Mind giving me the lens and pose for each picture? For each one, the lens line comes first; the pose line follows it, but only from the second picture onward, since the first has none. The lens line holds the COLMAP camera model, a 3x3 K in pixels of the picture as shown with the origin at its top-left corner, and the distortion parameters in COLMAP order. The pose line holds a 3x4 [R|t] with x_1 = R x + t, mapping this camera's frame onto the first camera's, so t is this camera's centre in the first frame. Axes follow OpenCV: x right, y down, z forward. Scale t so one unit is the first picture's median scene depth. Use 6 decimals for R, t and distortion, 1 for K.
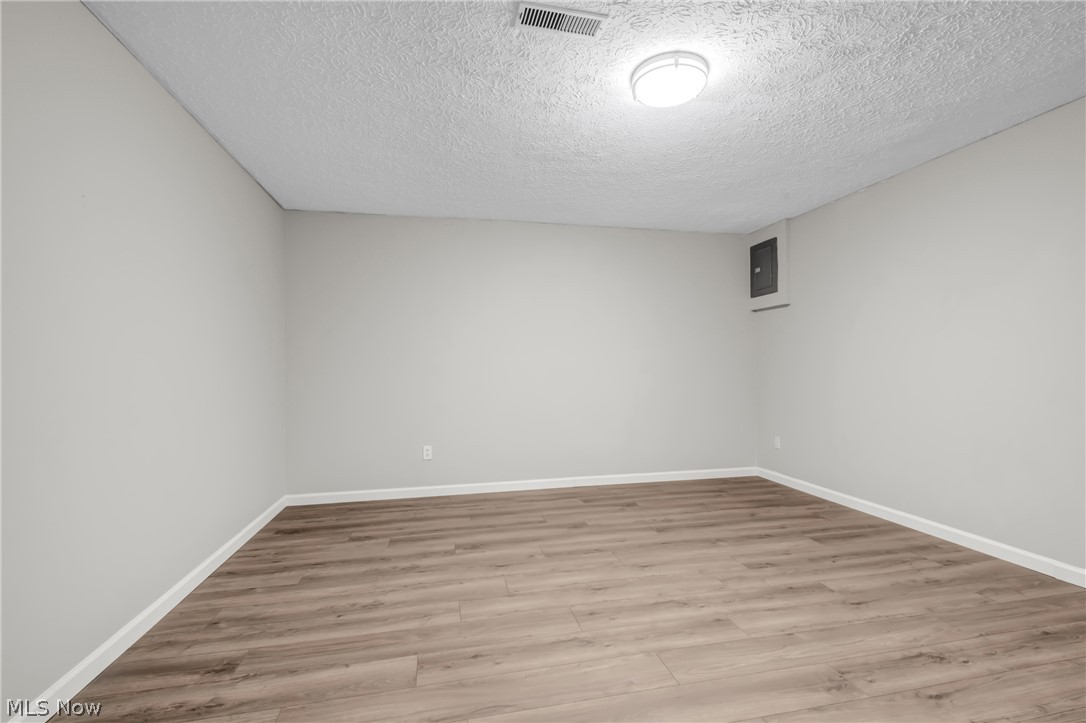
lens RADIAL K [[500.1, 0, 542.3], [0, 500.1, 356.8], [0, 0, 1]] dist [-0.003011, -0.001731]
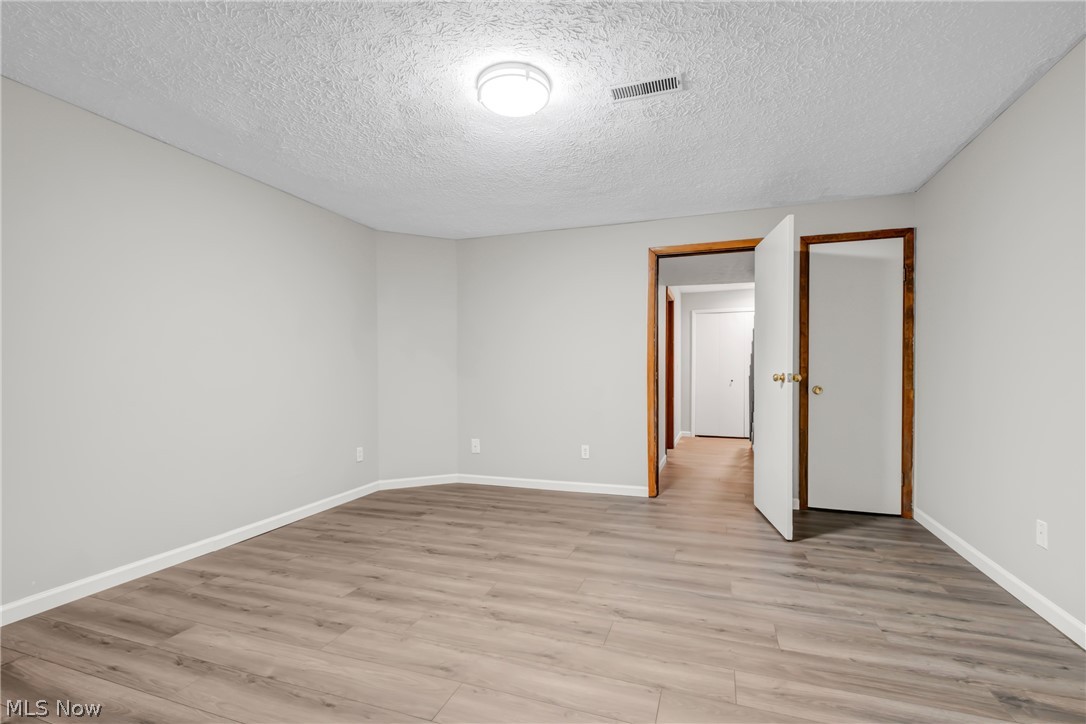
lens RADIAL K [[500.1, 0, 545.4], [0, 500.1, 371.7], [0, 0, 1]] dist [-0.003011, -0.001731]
pose [[-0.859302, 0.011956, 0.511329, -0.323675], [0.002557, 0.999815, -0.019079, 0.040931], [-0.511462, -0.015087, -0.859173, 1.882936]]
